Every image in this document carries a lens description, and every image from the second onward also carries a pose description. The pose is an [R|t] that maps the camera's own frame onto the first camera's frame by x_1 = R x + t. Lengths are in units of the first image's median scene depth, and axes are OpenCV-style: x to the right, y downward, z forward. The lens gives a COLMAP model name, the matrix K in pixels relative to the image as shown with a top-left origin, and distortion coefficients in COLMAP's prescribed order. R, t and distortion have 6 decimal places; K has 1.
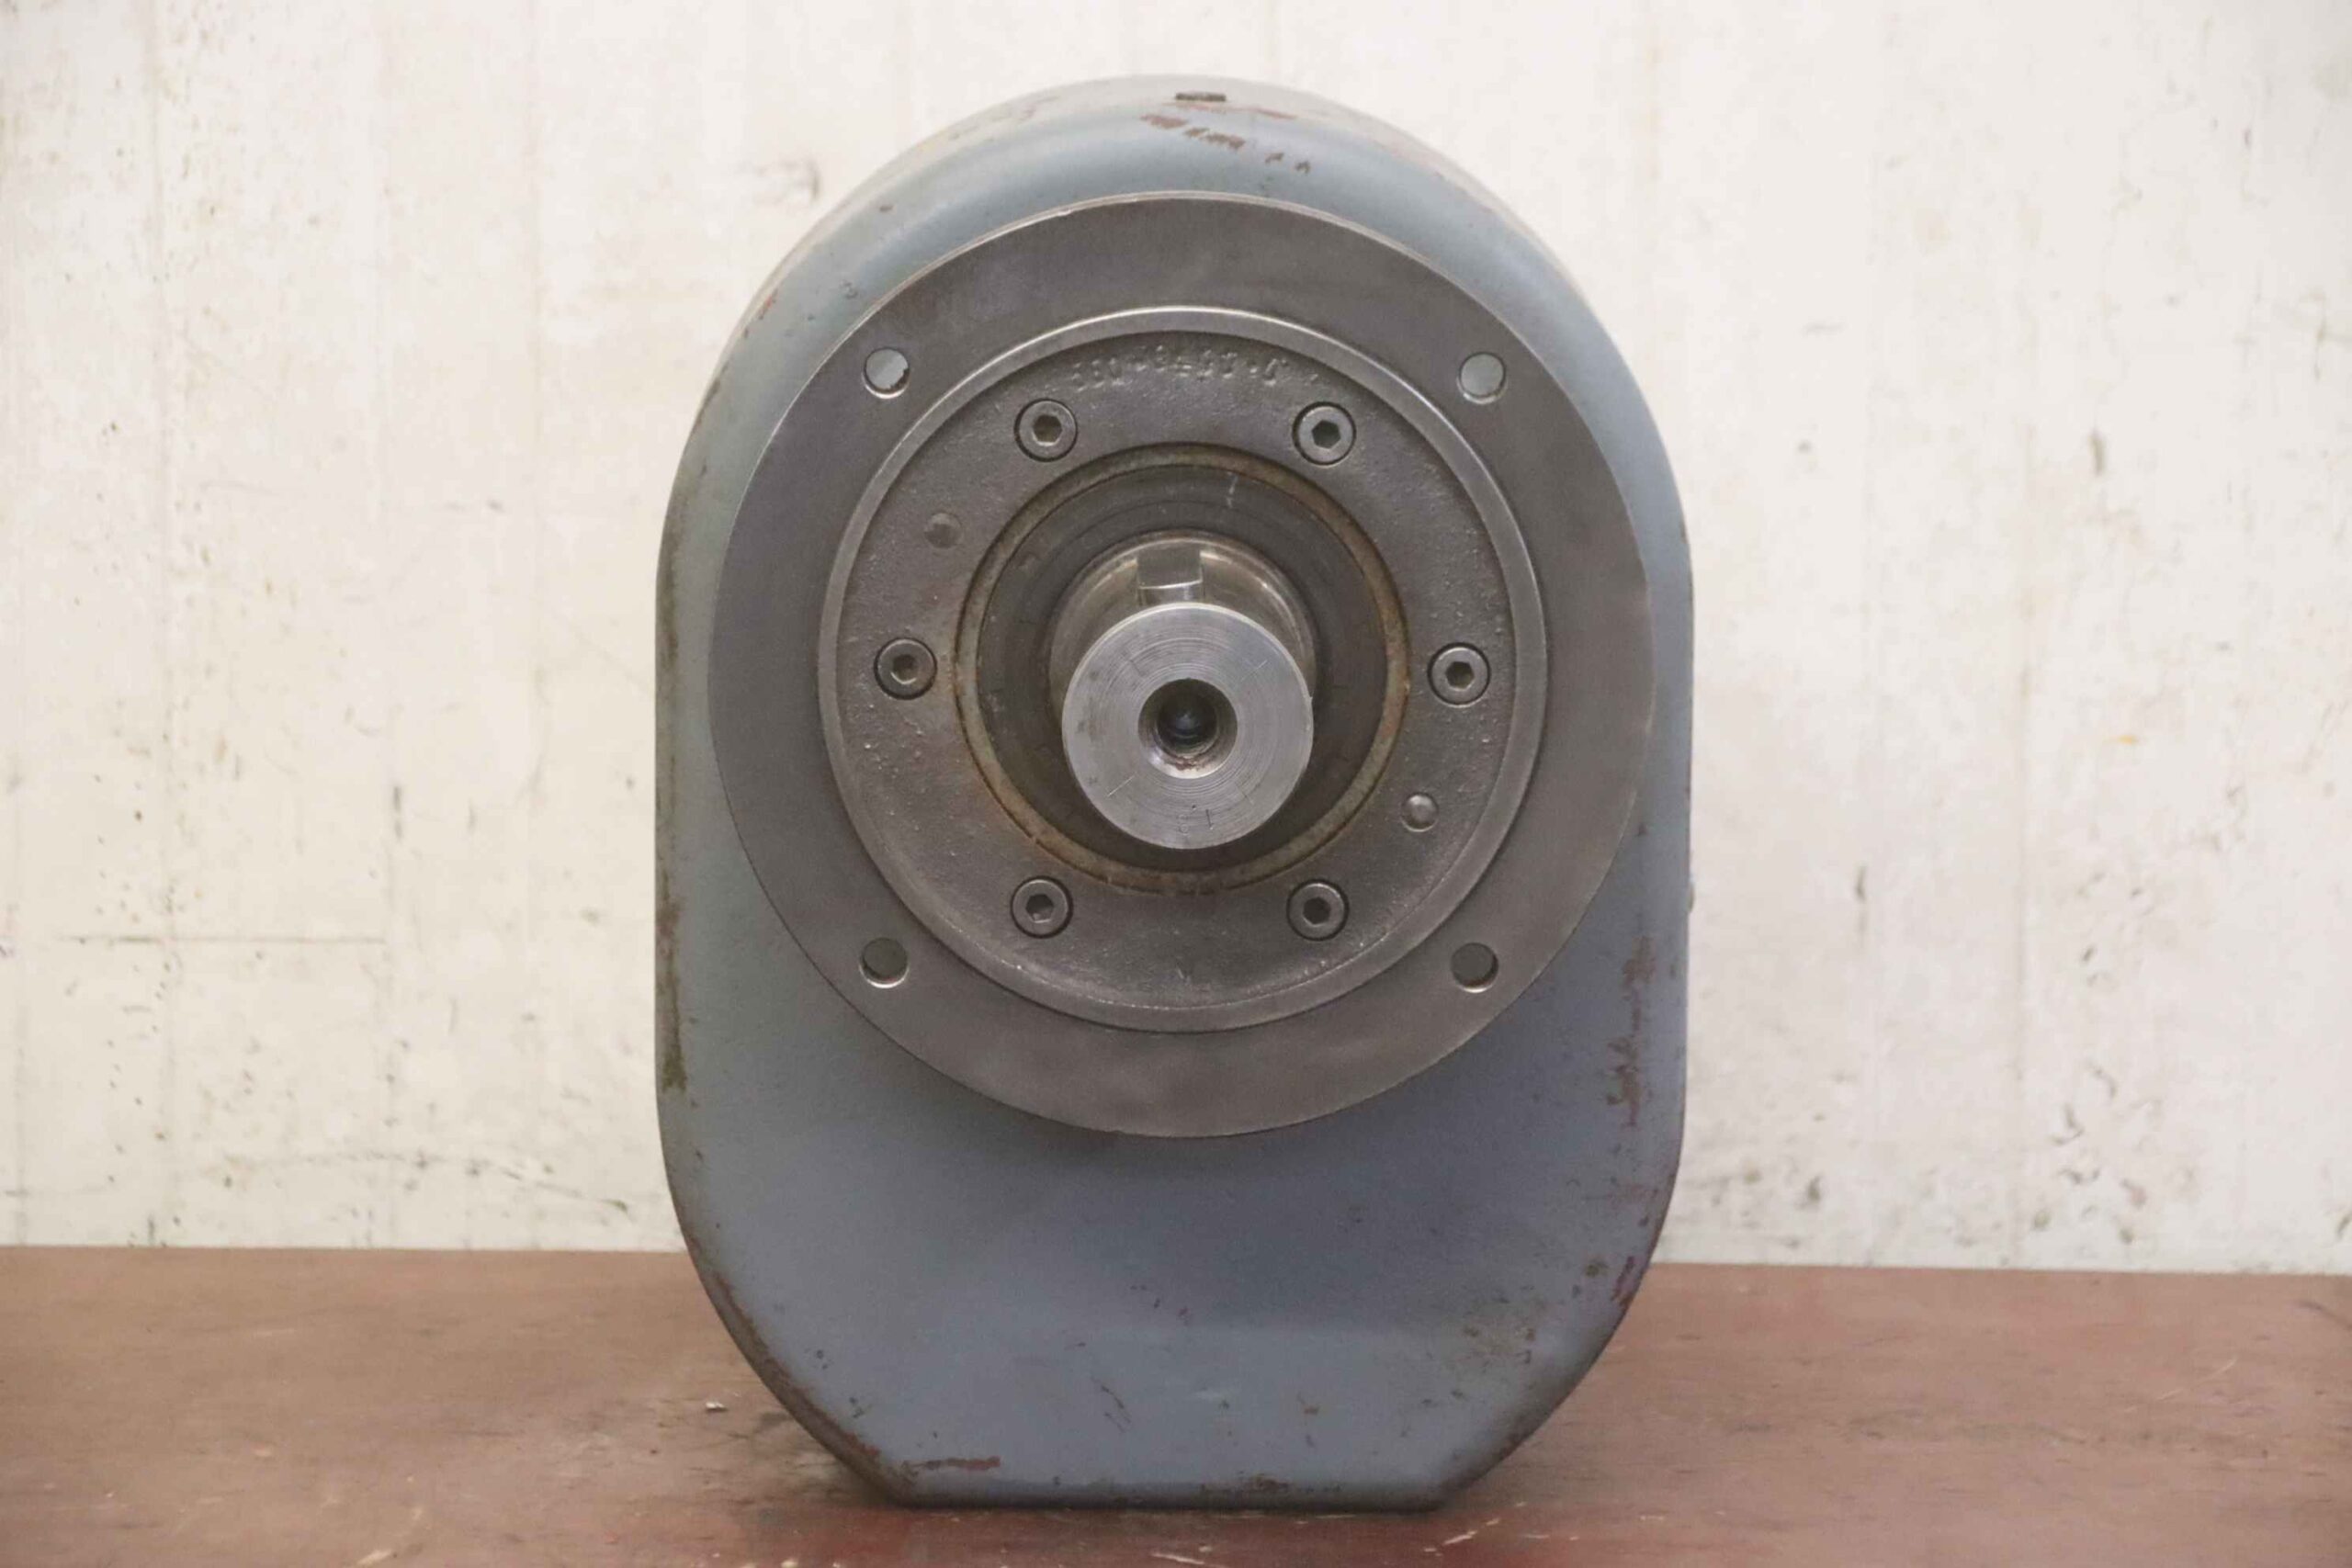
lens RADIAL K [[7868.1, 0, 1176.0], [0, 7868.1, 784.0], [0, 0, 1]] dist [0.906905, -0.707639]
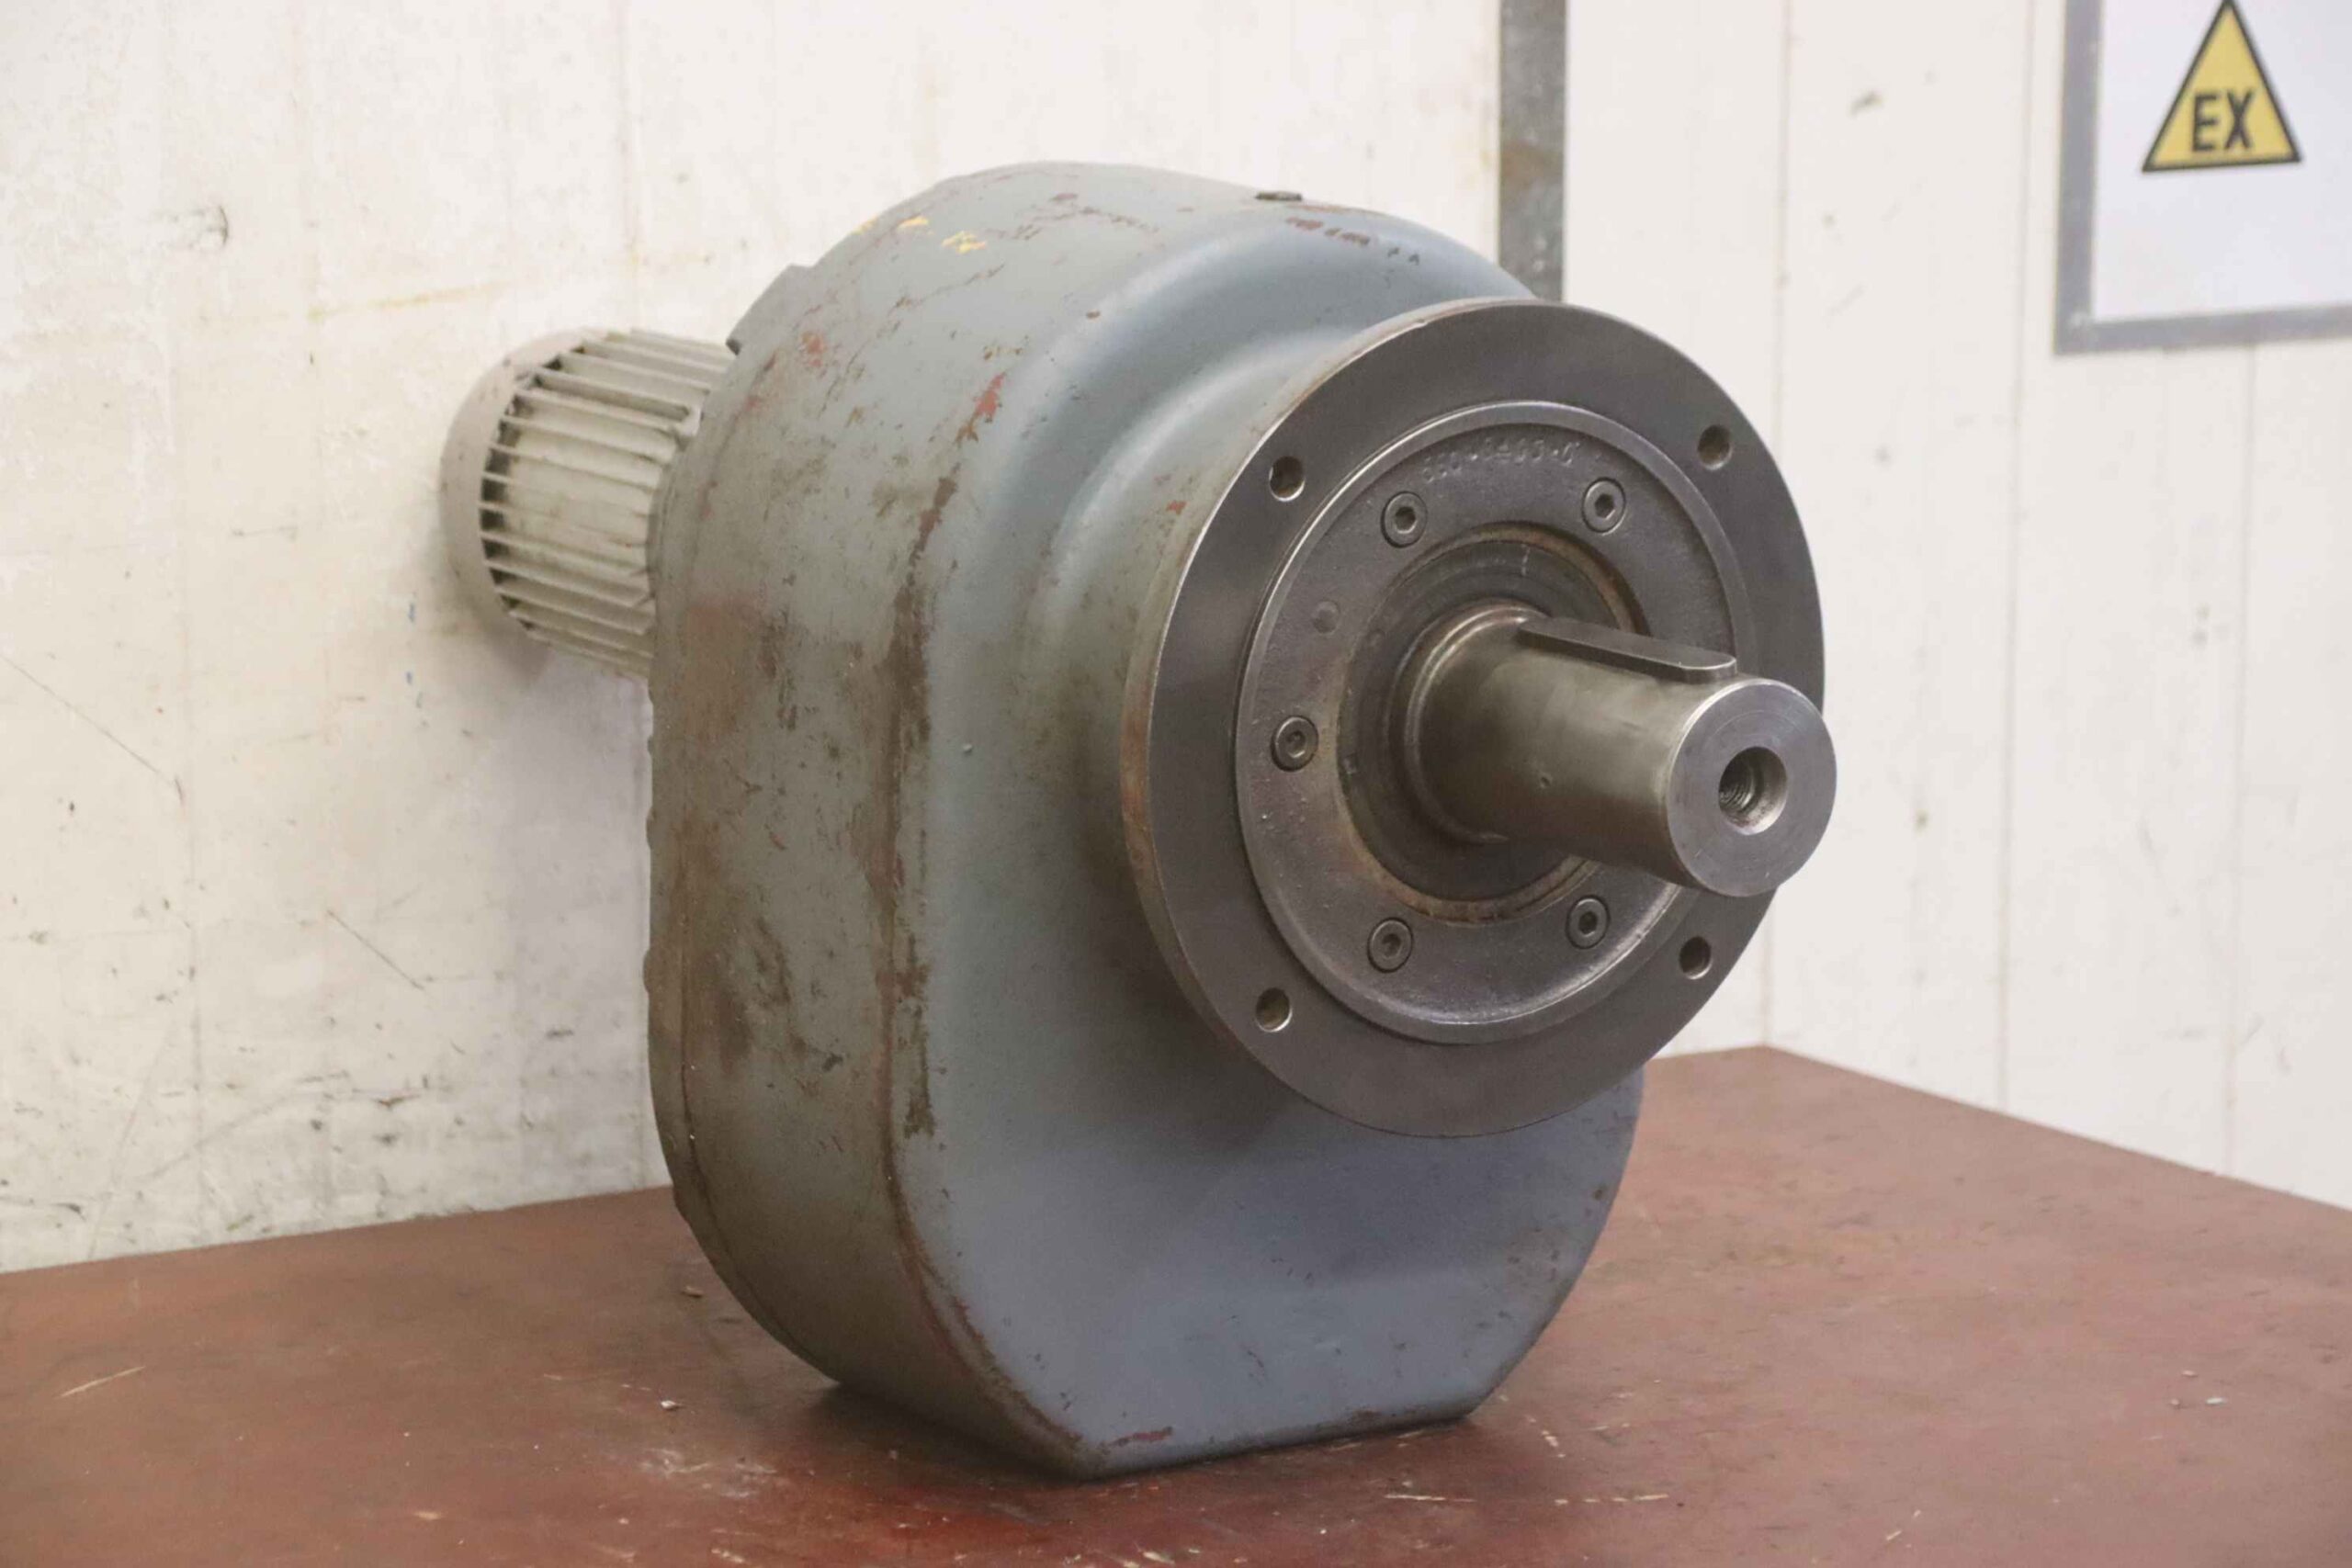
lens RADIAL K [[6360.6, 0, 1190.5], [0, 6360.6, 790.0], [0, 0, 1]] dist [0.491466, 0.767923]
pose [[0.834879, -0.091515, 0.542773, -0.526681], [0.058056, 0.995222, 0.078499, -0.078437], [-0.547363, -0.034026, 0.836203, 0.264184]]
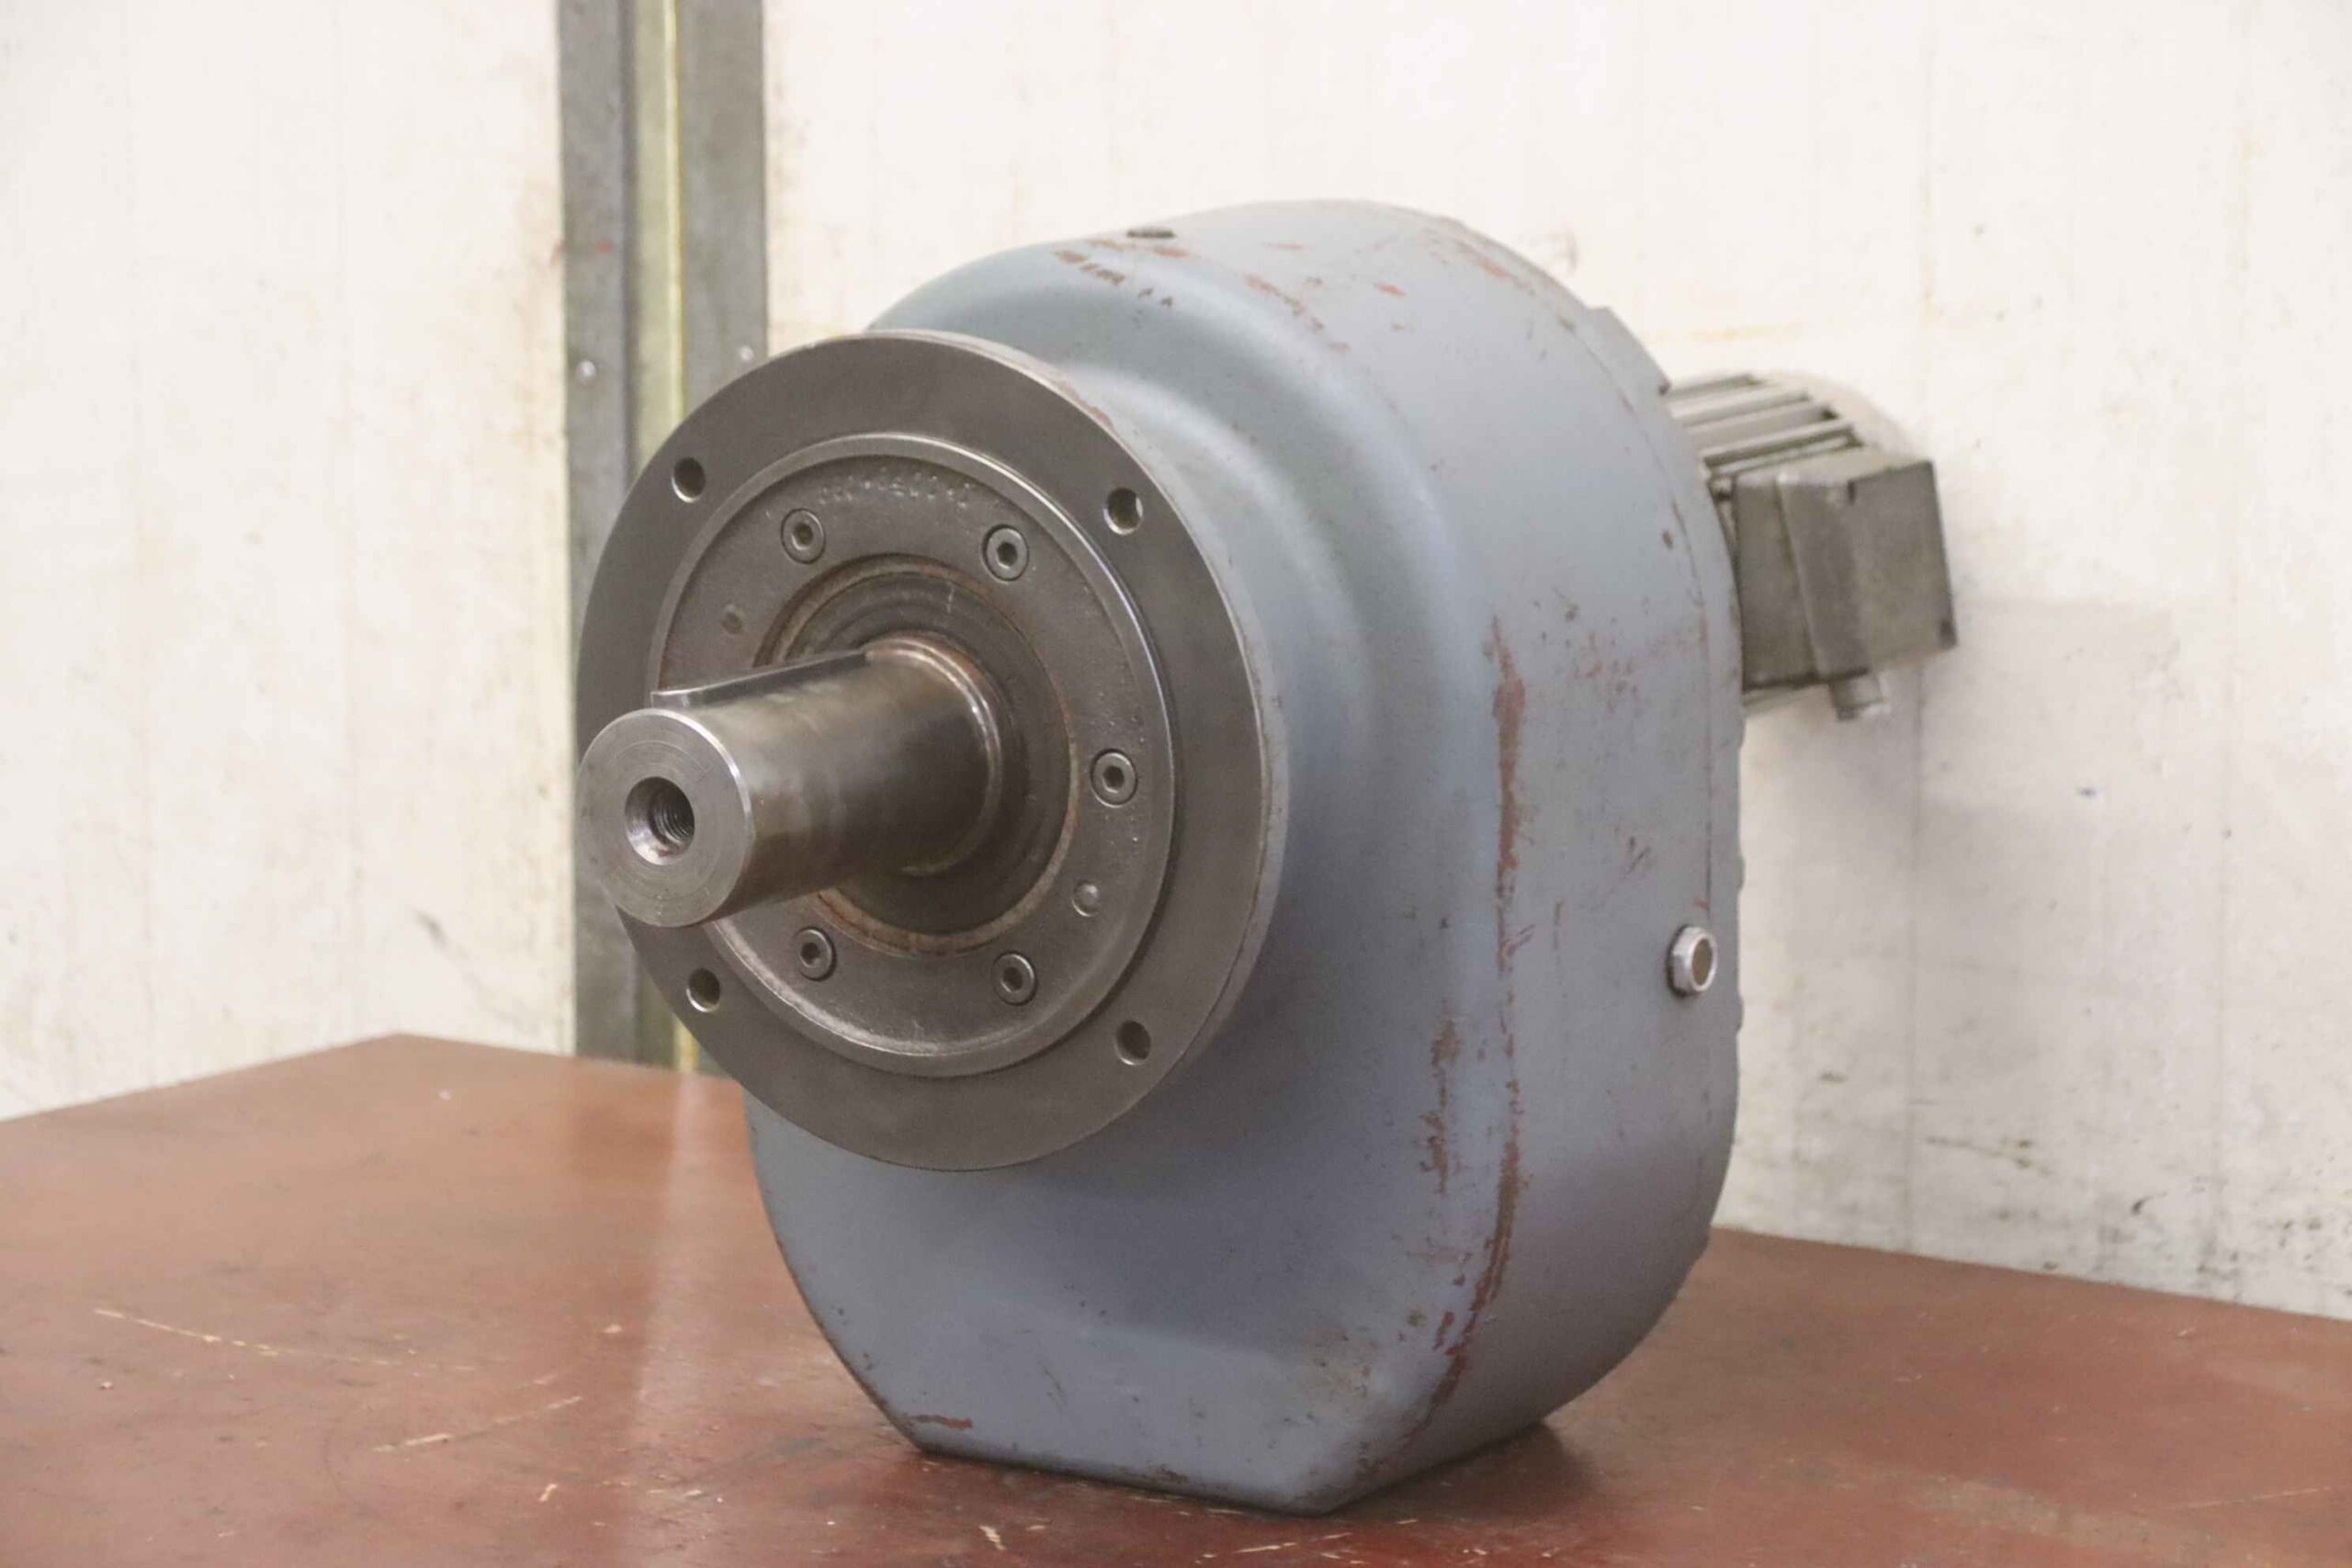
lens RADIAL K [[6360.6, 0, 1190.5], [0, 6360.6, 790.0], [0, 0, 1]] dist [0.491466, 0.767923]
pose [[0.833094, 0.074425, -0.548102, 0.529553], [-0.049987, 0.996982, 0.059397, -0.065194], [0.550868, -0.022085, 0.834300, 0.264453]]
